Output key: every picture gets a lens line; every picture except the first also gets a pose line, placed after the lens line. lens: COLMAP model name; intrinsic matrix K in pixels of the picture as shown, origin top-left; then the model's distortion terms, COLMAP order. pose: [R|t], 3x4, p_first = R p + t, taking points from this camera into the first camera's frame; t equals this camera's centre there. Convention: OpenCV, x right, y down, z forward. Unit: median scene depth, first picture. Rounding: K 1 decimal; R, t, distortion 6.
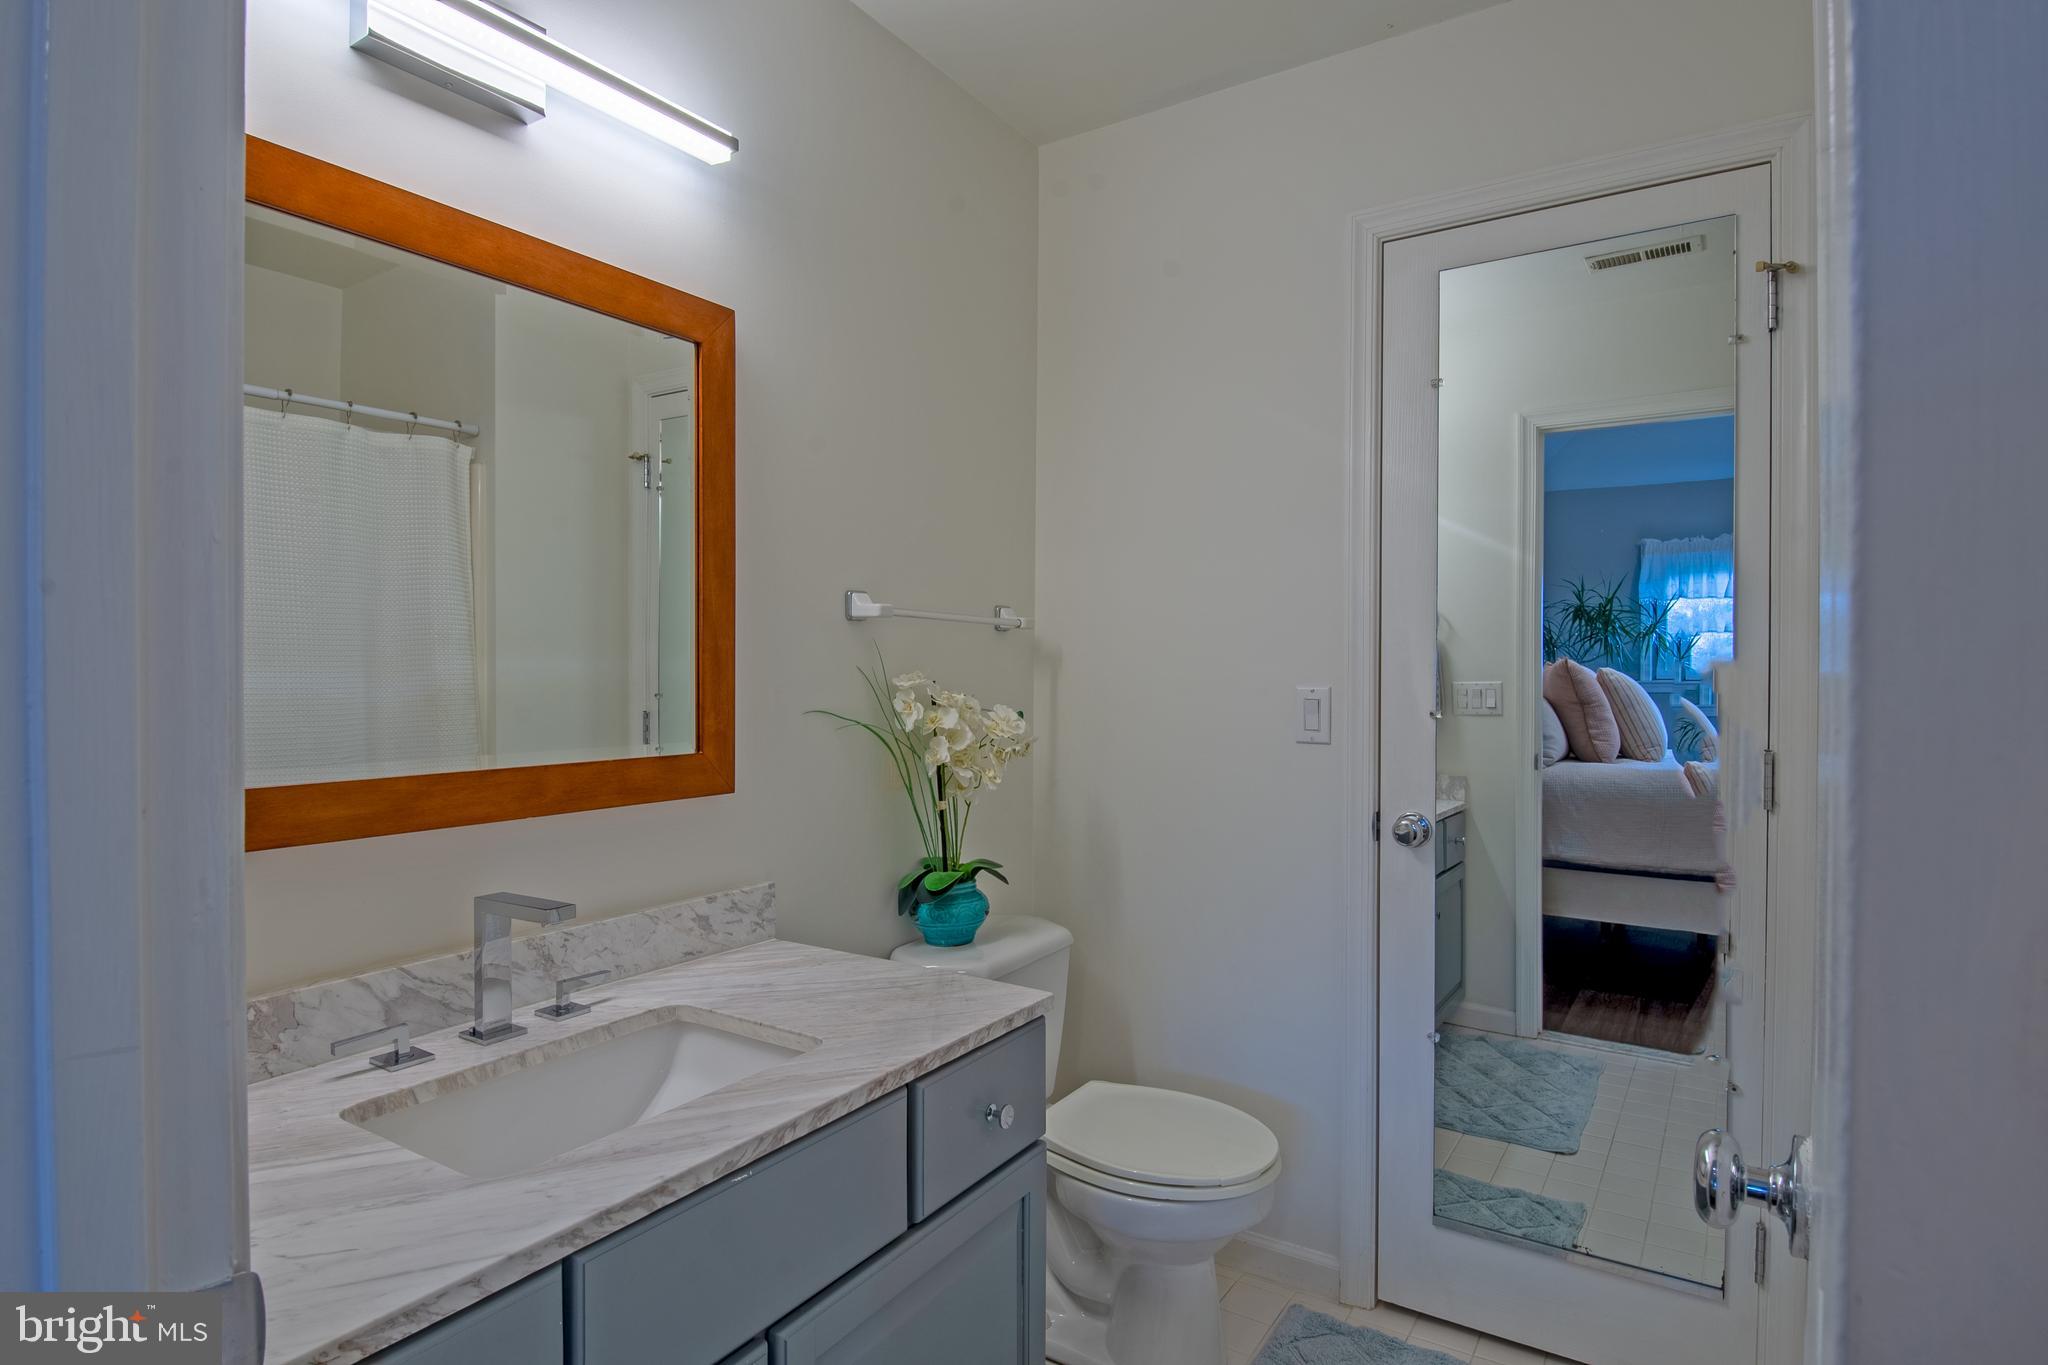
lens RADIAL K [[1120.1, 0, 1020.0], [0, 1120.1, 676.5], [0, 0, 1]] dist [0.029422, -0.000316]
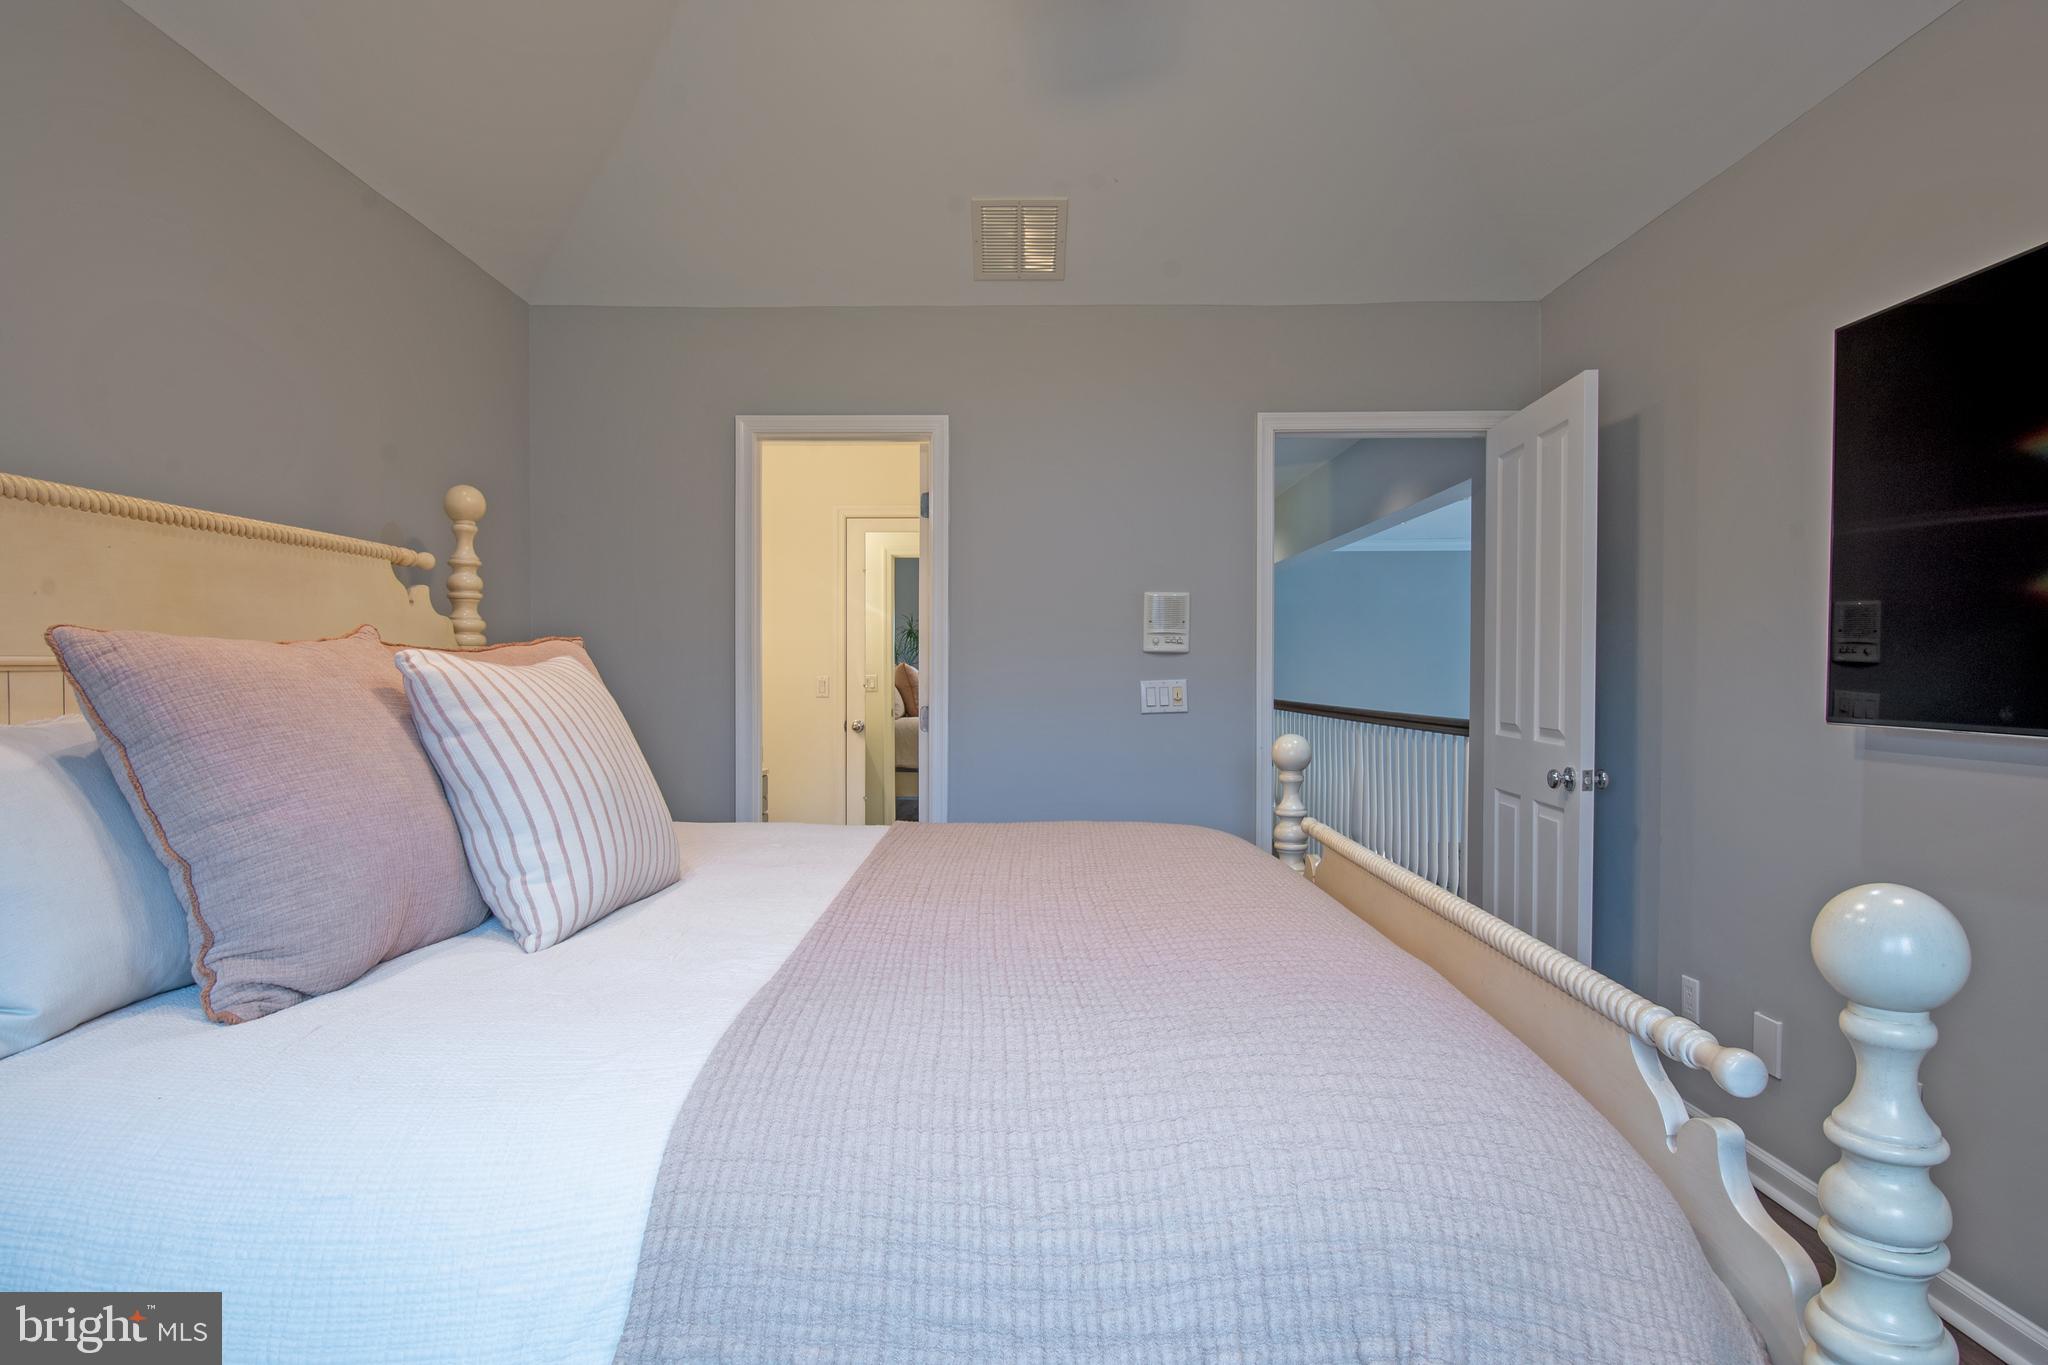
lens RADIAL K [[1120.1, 0, 1023.3], [0, 1120.1, 679.8], [0, 0, 1]] dist [0.029422, -0.000316]
pose [[0.846535, -0.017359, 0.532050, -0.409993], [0.015869, 0.999847, 0.007374, 0.003137], [-0.532097, 0.002201, 0.846681, -0.823710]]
